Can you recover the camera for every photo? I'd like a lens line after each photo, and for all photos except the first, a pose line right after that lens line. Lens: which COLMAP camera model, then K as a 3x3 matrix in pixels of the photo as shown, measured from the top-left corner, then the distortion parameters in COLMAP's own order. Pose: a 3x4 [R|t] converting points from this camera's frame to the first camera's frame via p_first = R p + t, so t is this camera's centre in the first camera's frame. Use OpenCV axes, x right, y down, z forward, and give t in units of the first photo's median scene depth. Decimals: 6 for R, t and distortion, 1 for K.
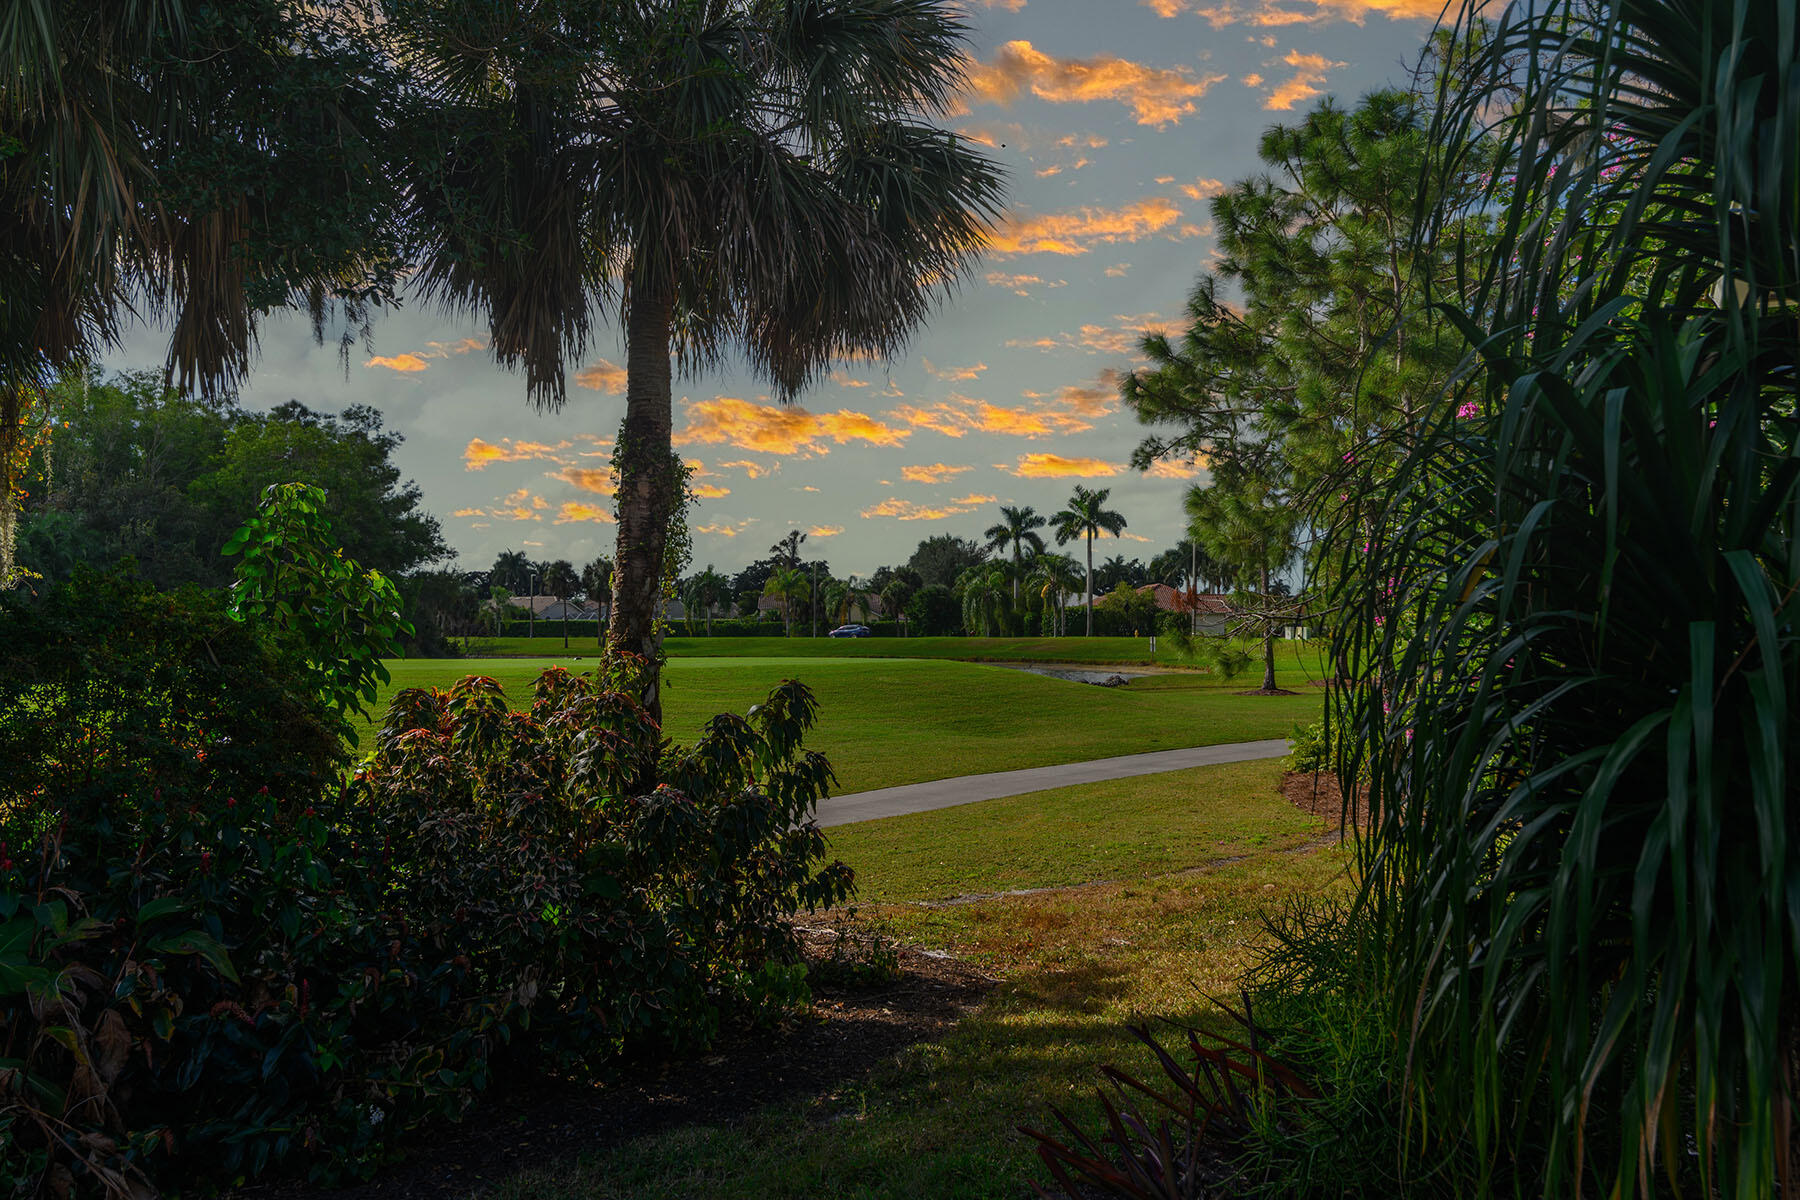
lens RADIAL K [[1388.4, 0, 902.4], [0, 1388.4, 604.3], [0, 0, 1]] dist [0.008002, -0.000321]
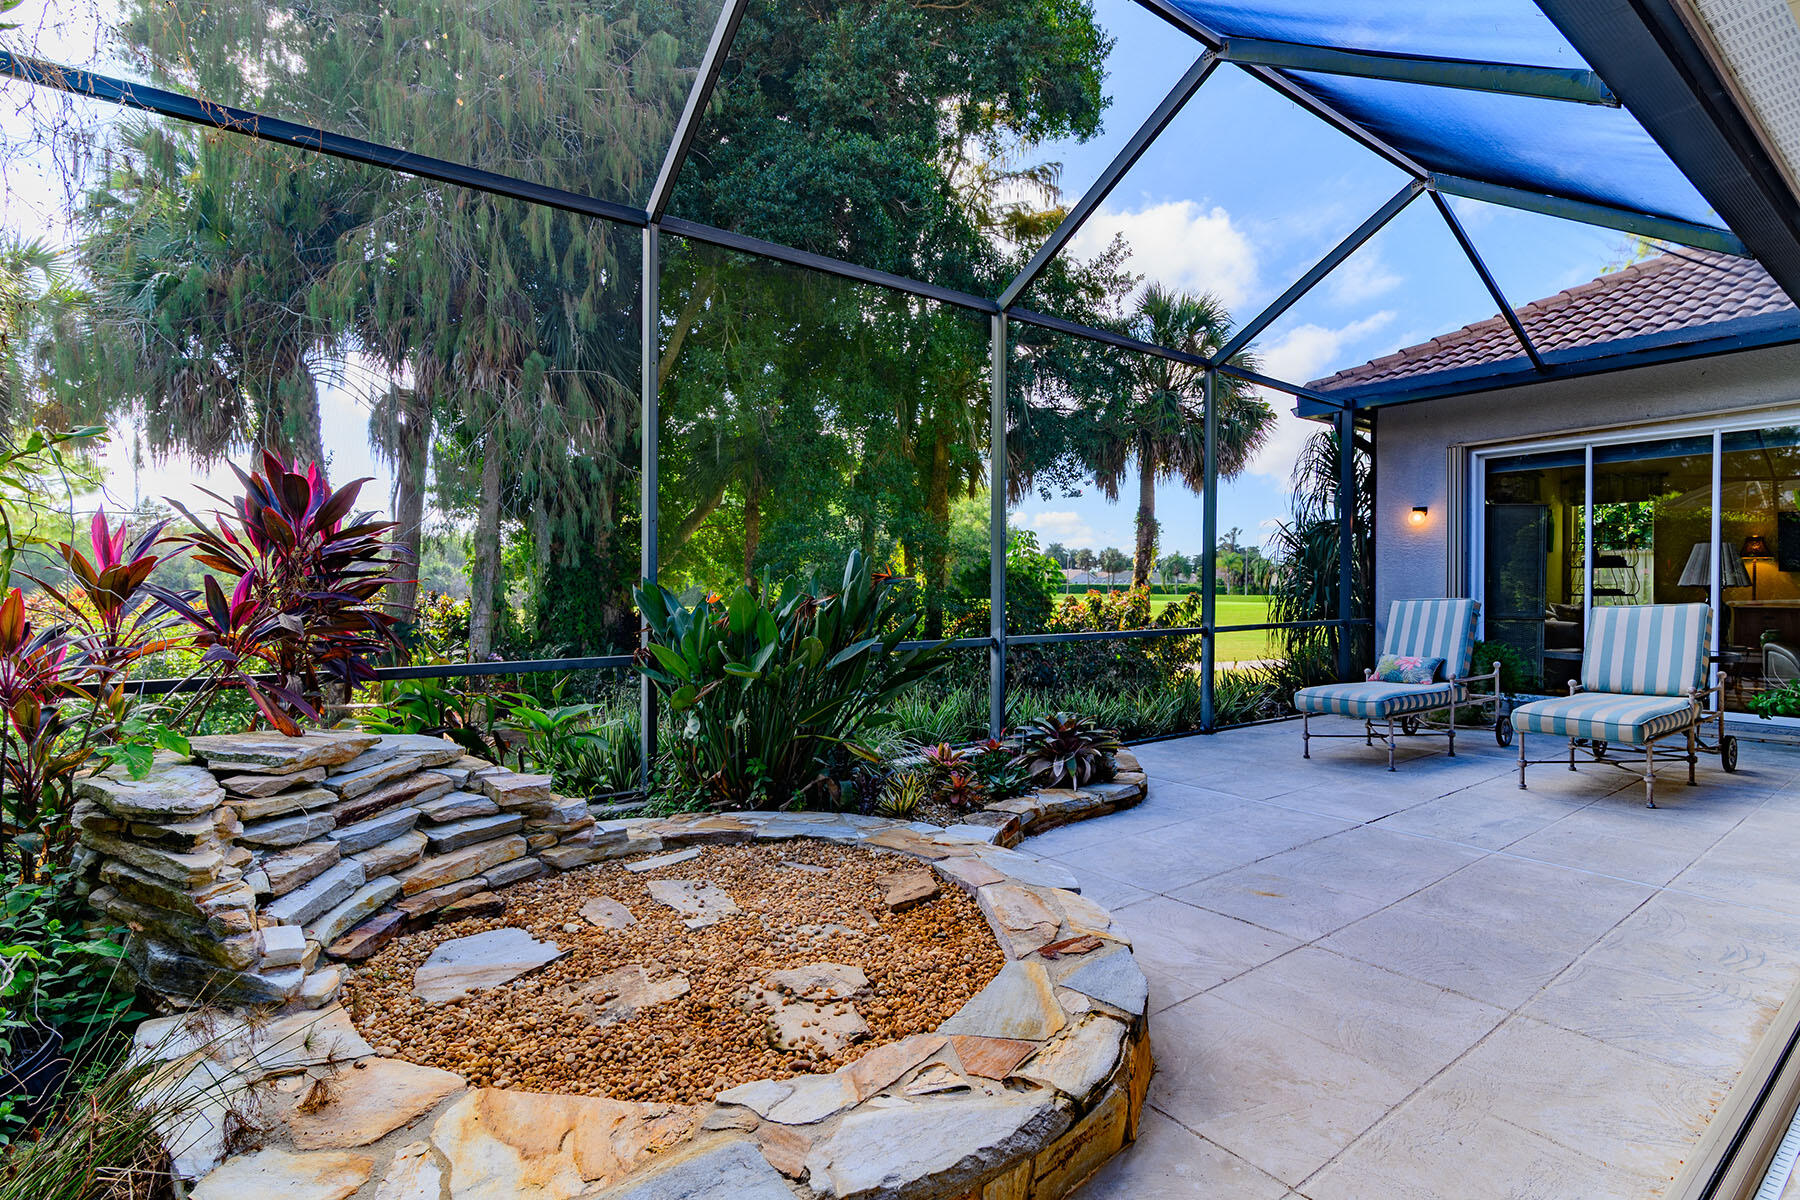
lens RADIAL K [[869.0, 0, 909.2], [0, 869.0, 594.0], [0, 0, 1]] dist [-0.004264, -0.000213]
pose [[0.905411, 0.010497, -0.424406, 0.134968], [-0.001262, 0.999756, 0.022034, 0.013351], [0.424534, -0.019414, 0.905204, -0.827676]]
